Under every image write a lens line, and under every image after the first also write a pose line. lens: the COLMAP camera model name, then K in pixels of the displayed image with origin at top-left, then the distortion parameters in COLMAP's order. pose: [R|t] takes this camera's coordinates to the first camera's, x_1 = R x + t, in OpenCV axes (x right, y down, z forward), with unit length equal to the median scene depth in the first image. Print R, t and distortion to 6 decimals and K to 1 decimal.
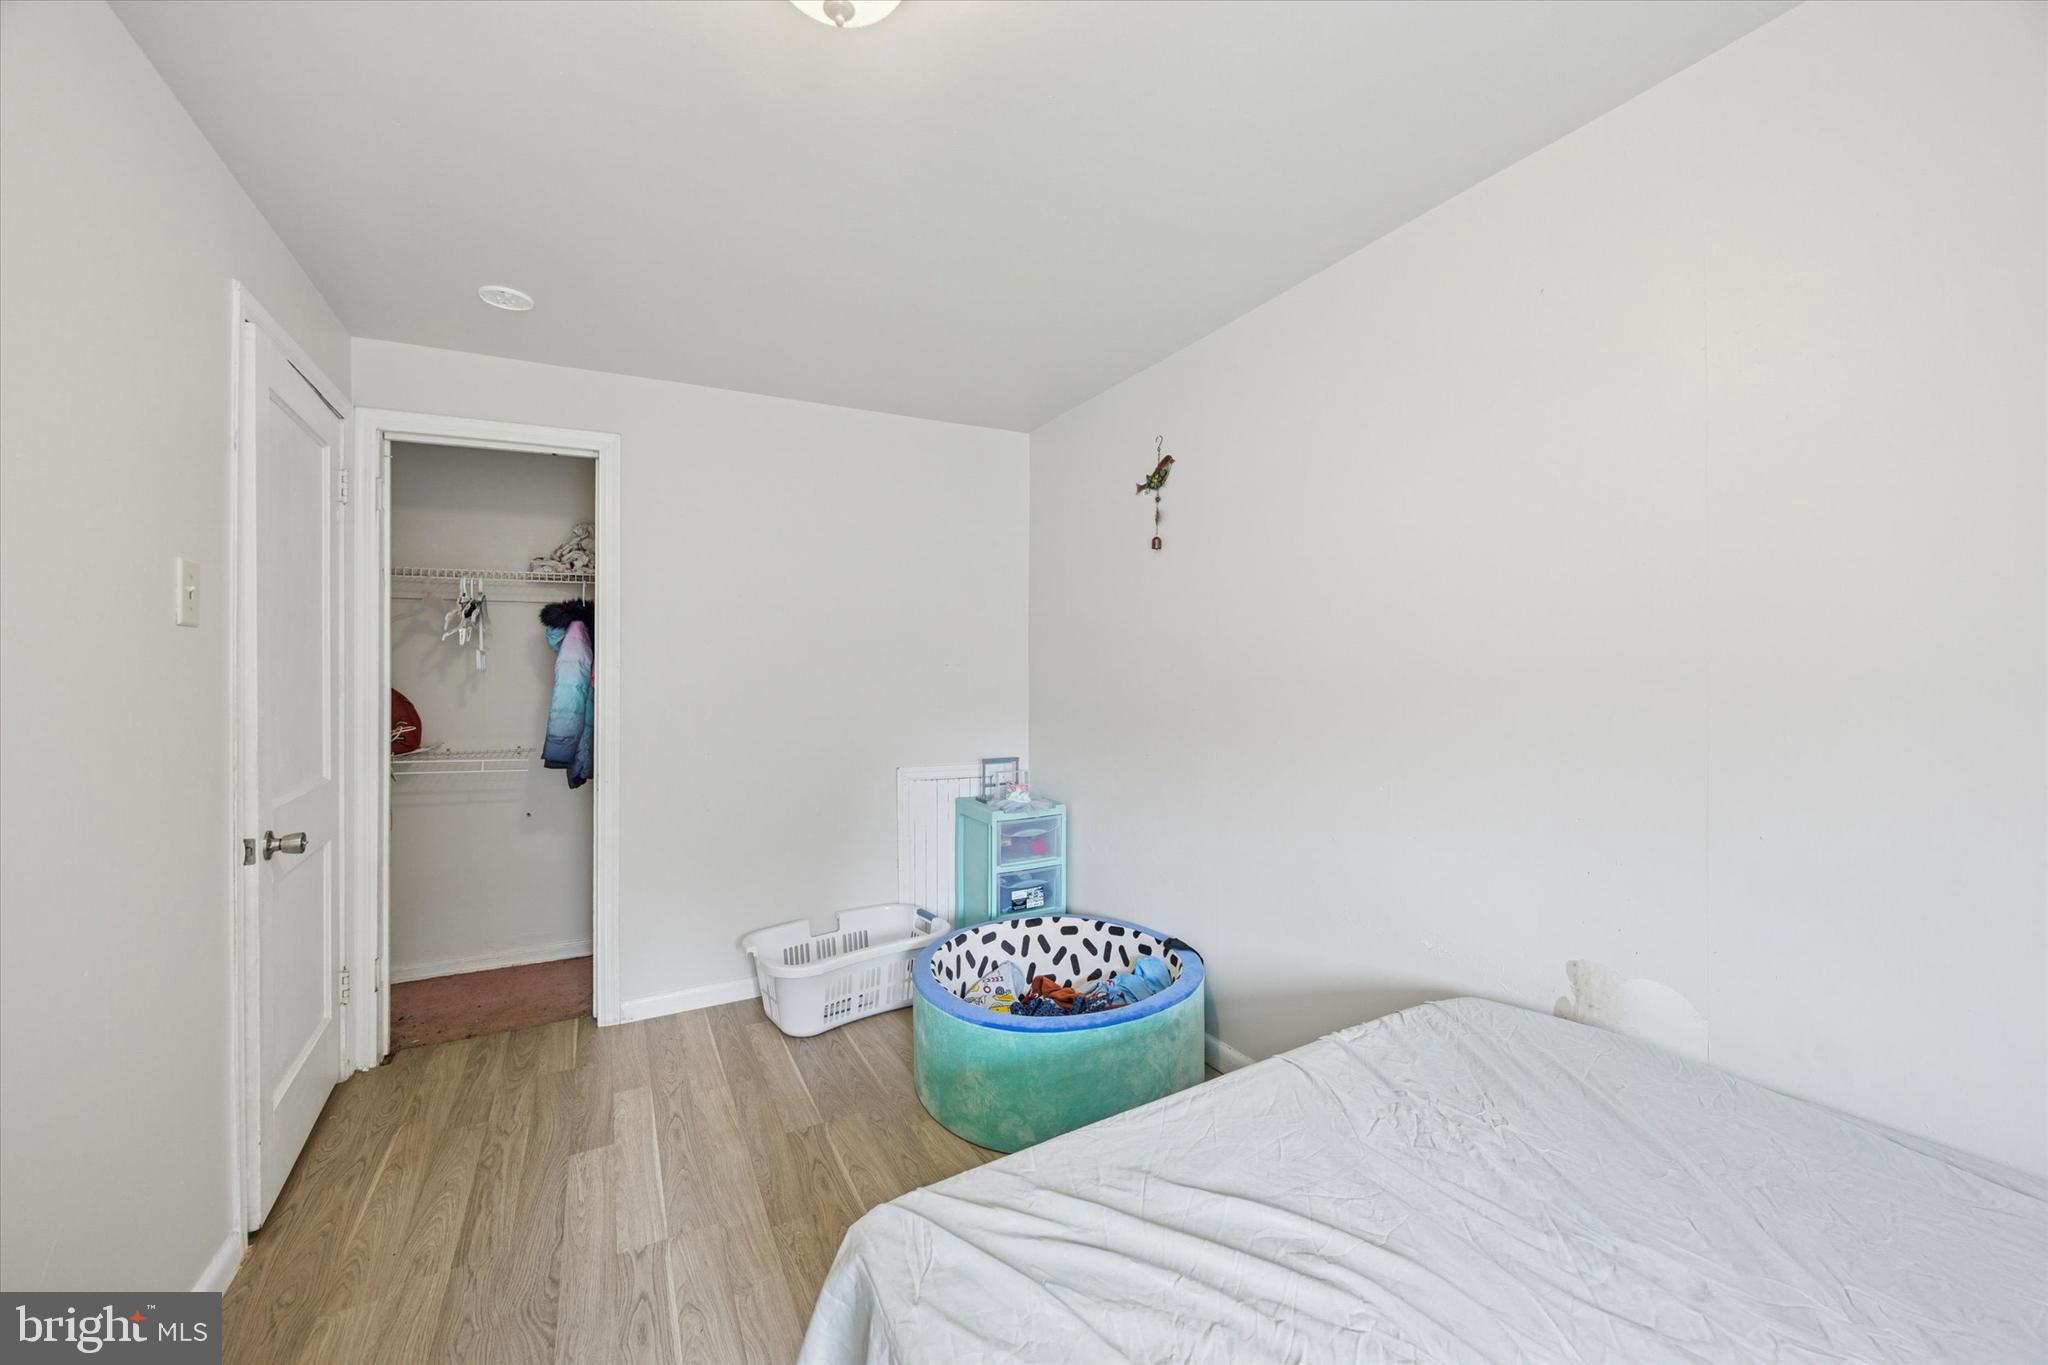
lens RADIAL K [[789.7, 0, 1018.9], [0, 789.7, 670.3], [0, 0, 1]] dist [-0.006339, -0.000319]
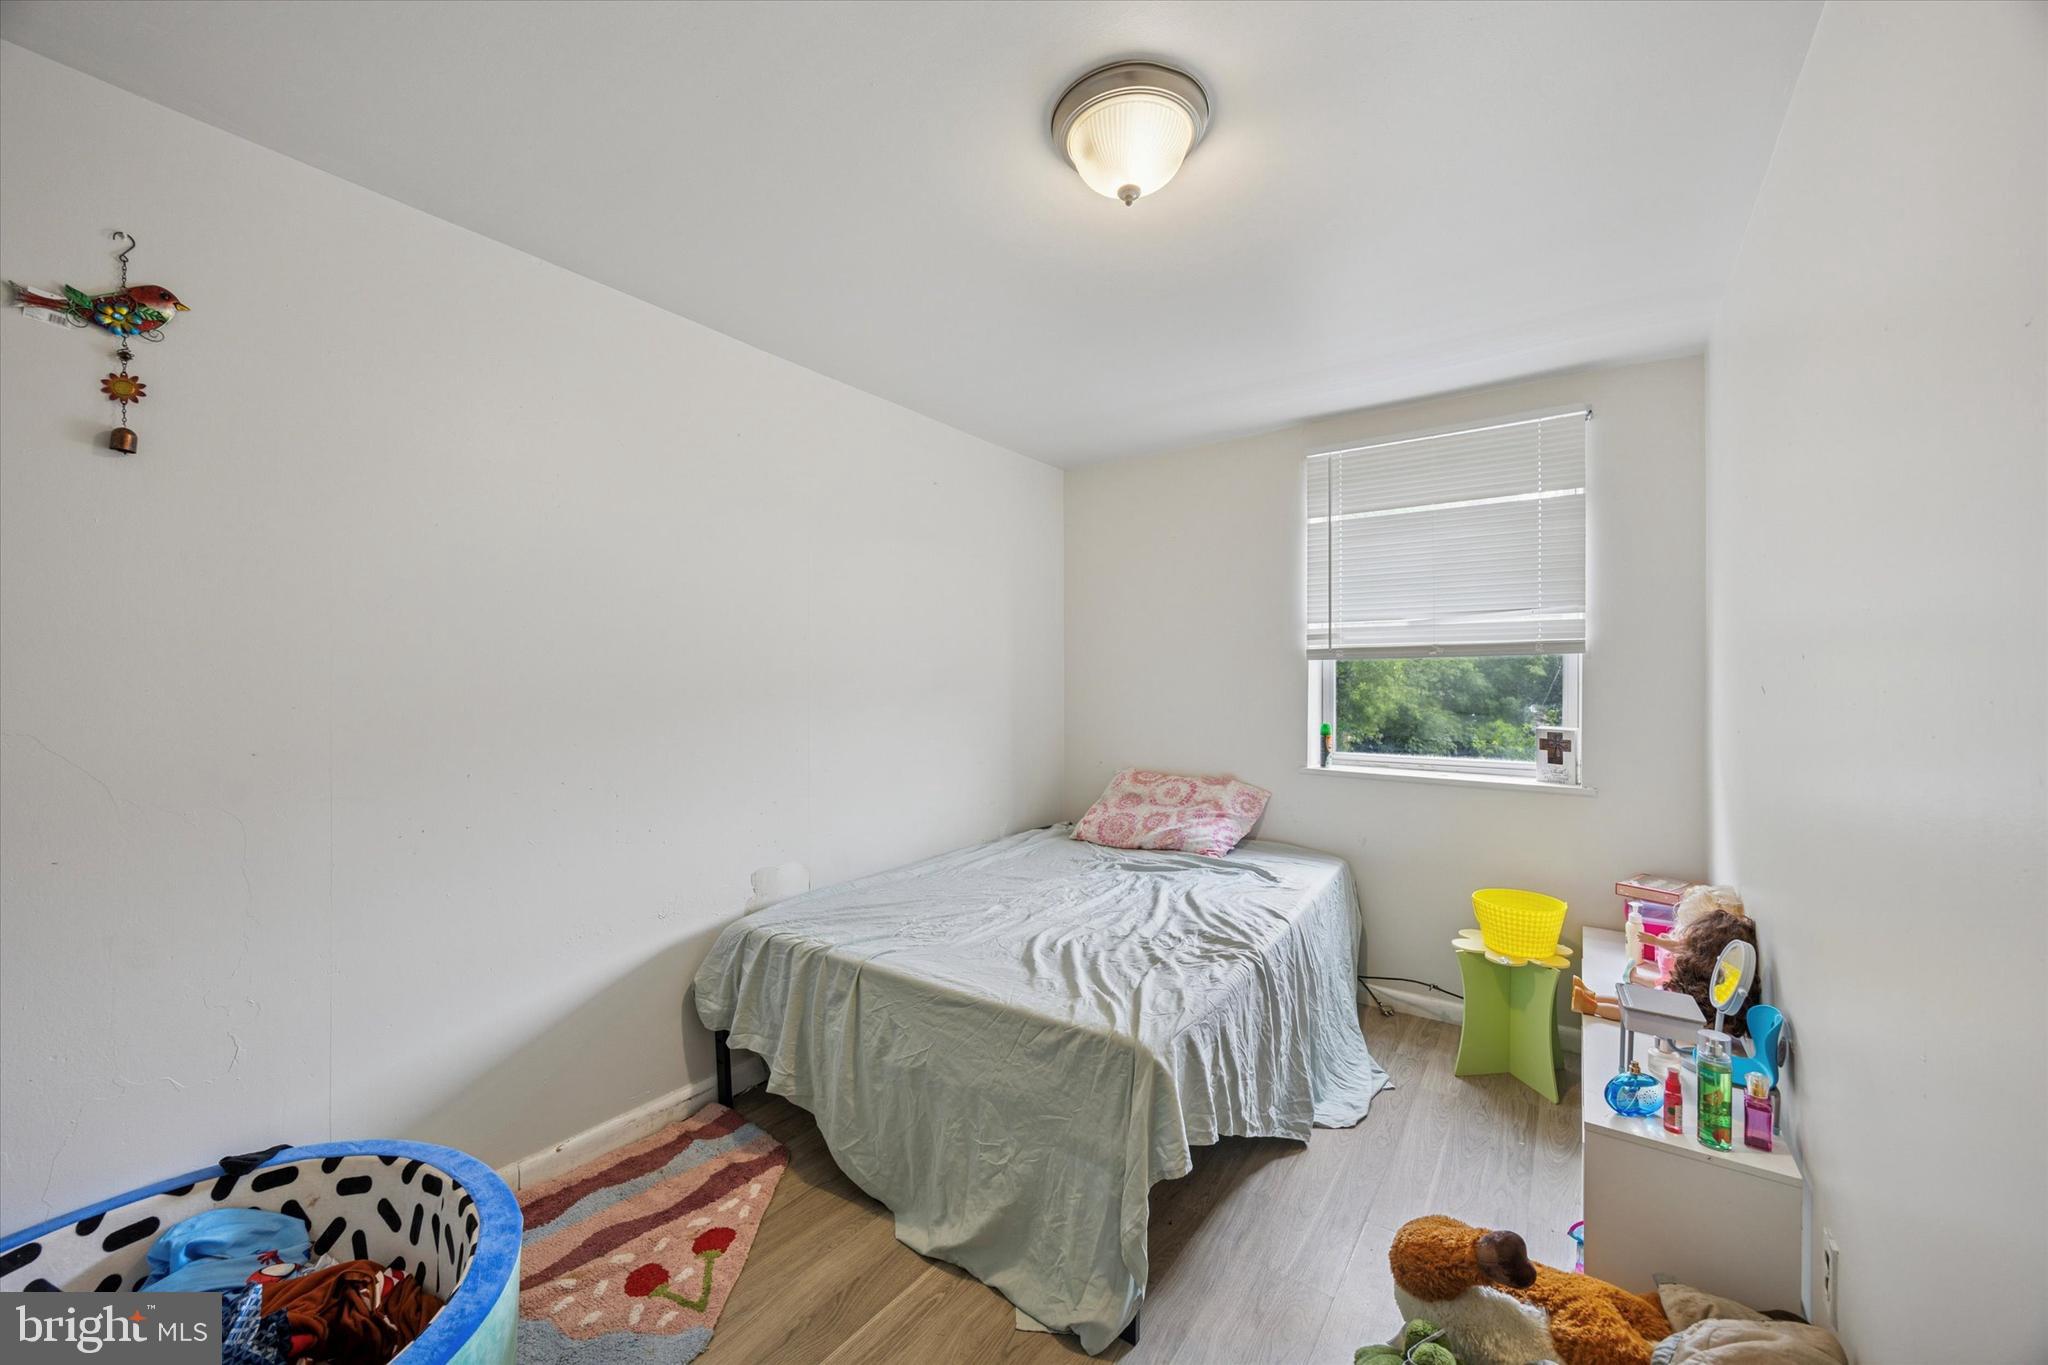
lens RADIAL K [[789.7, 0, 1019.2], [0, 789.7, 686.3], [0, 0, 1]] dist [-0.006339, -0.000319]
pose [[-0.436466, -0.000243, 0.899721, -0.554885], [0.005514, 0.999980, 0.002945, 0.000534], [-0.899704, 0.006247, -0.436456, 0.721824]]
